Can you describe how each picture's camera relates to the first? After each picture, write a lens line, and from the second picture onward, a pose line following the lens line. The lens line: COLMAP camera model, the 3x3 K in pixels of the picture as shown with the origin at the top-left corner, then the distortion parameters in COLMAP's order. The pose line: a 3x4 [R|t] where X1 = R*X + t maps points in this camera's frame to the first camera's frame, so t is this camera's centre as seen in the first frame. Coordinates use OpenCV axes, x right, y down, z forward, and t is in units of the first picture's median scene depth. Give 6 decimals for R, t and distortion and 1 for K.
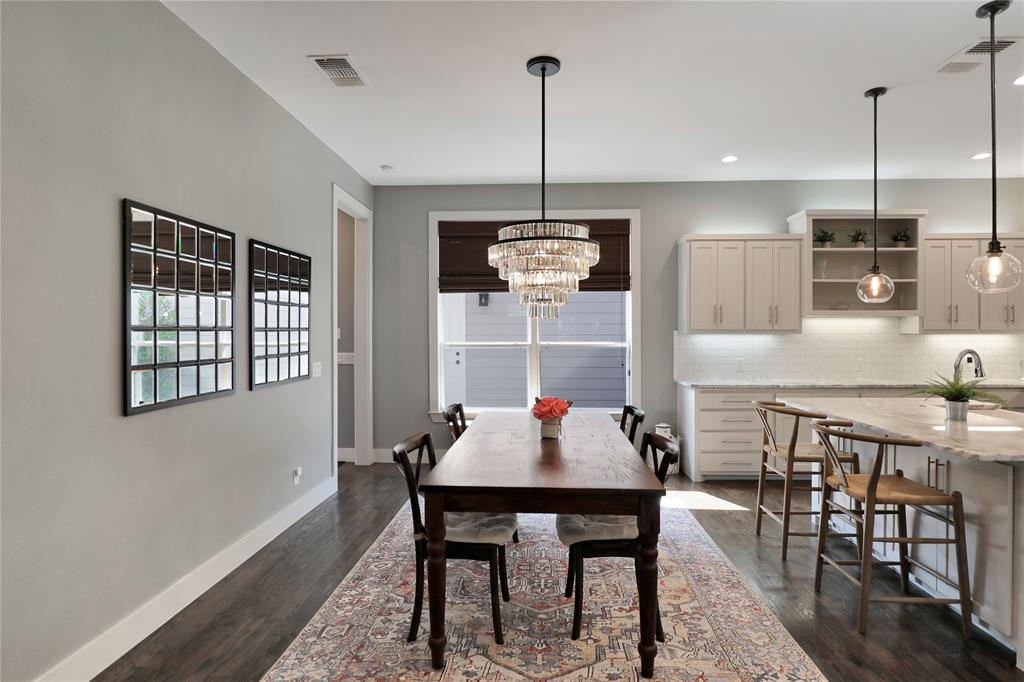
lens RADIAL K [[539.0, 0, 513.3], [0, 539.0, 333.2], [0, 0, 1]] dist [-0.020068, 0.000291]
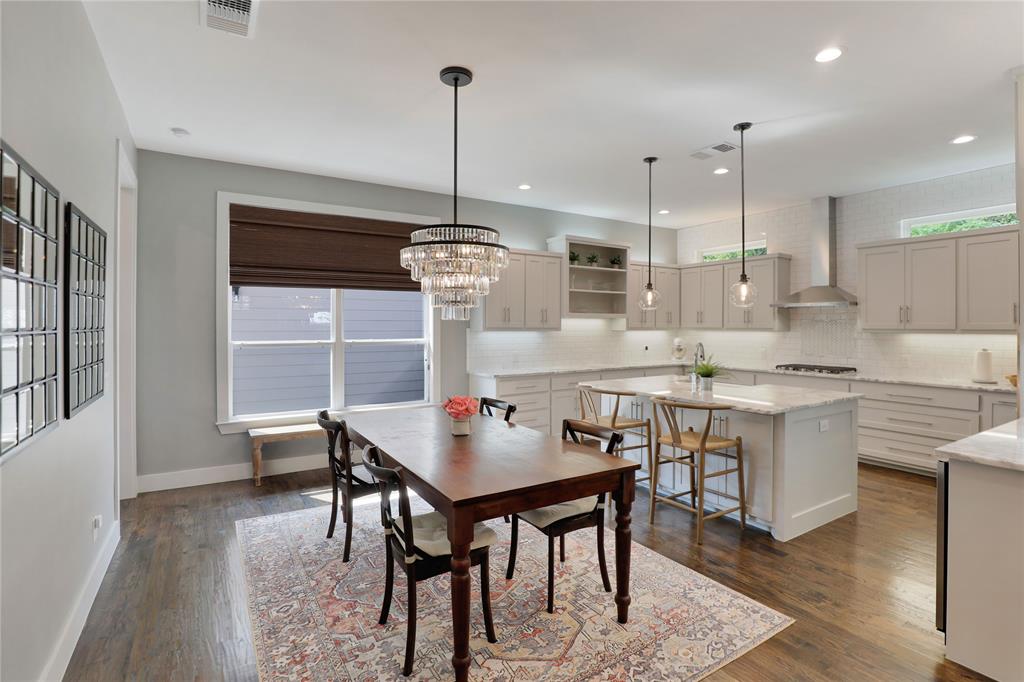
lens RADIAL K [[493.9, 0, 513.9], [0, 493.9, 324.0], [0, 0, 1]] dist [-0.032434, -0.000065]
pose [[0.819787, 0.003323, 0.572658, -0.379229], [0.000185, 0.999982, -0.006068, -0.013478], [-0.572668, 0.005081, 0.819772, 0.156636]]
